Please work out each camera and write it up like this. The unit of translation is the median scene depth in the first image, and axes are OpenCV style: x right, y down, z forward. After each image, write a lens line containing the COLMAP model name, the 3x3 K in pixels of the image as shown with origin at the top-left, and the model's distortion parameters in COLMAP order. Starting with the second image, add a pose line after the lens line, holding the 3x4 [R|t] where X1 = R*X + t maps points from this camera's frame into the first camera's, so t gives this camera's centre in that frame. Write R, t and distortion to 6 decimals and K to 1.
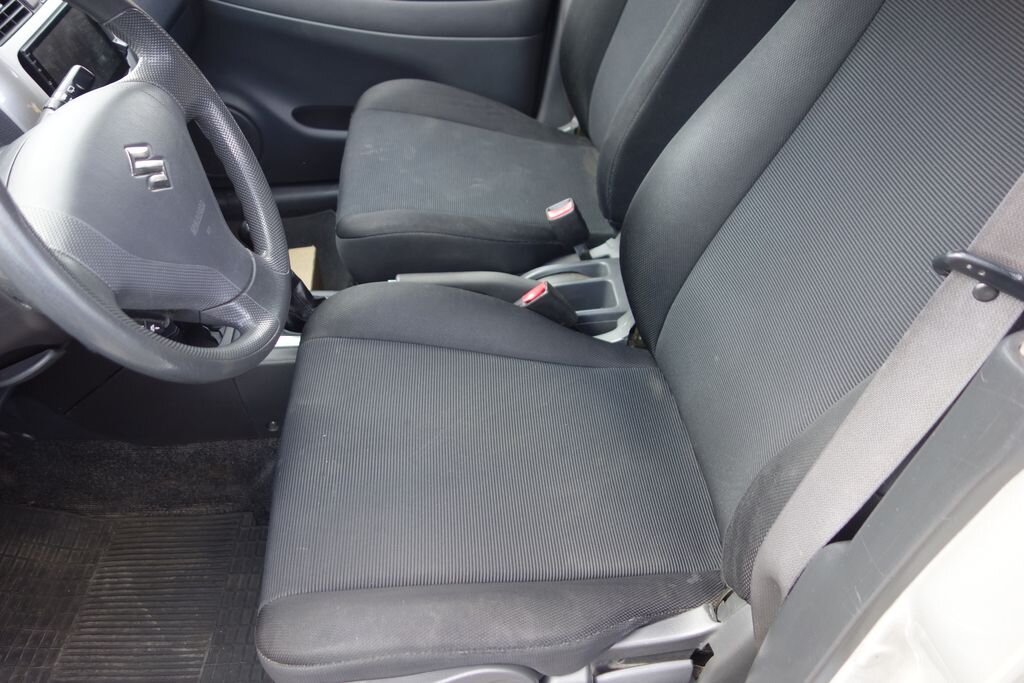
lens RADIAL K [[814.1, 0, 511.9], [0, 814.1, 342.1], [0, 0, 1]] dist [0.006858, -0.004394]
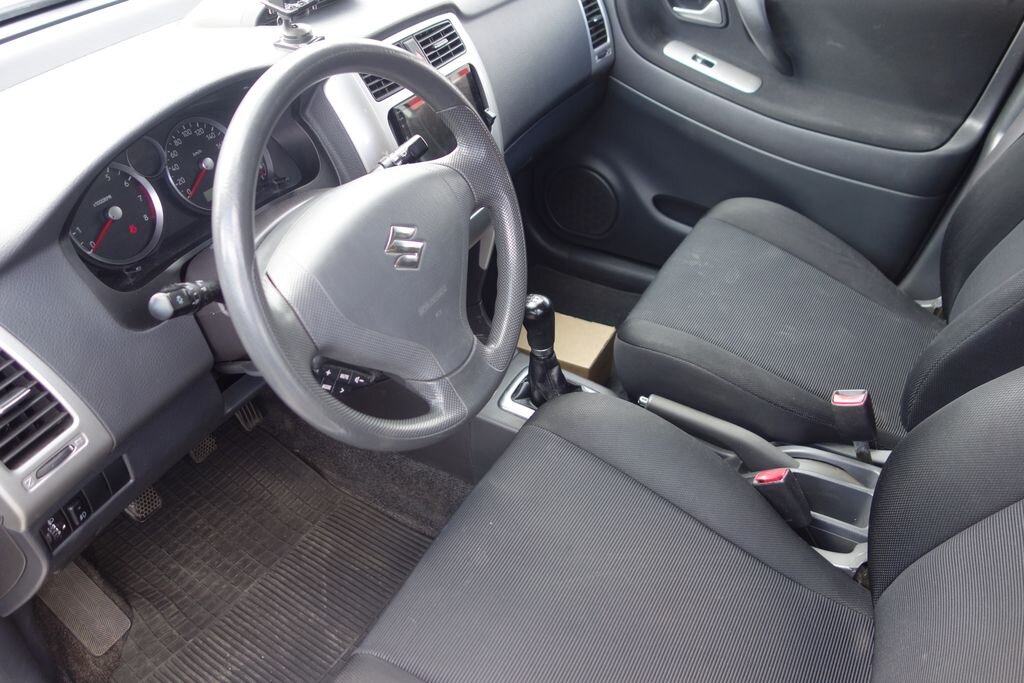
lens RADIAL K [[814.1, 0, 509.2], [0, 814.1, 337.7], [0, 0, 1]] dist [0.006858, -0.004394]
pose [[0.831877, 0.360007, -0.422346, 0.111300], [-0.387346, 0.921656, 0.022679, -0.107213], [0.397422, 0.144728, 0.906151, 0.039560]]
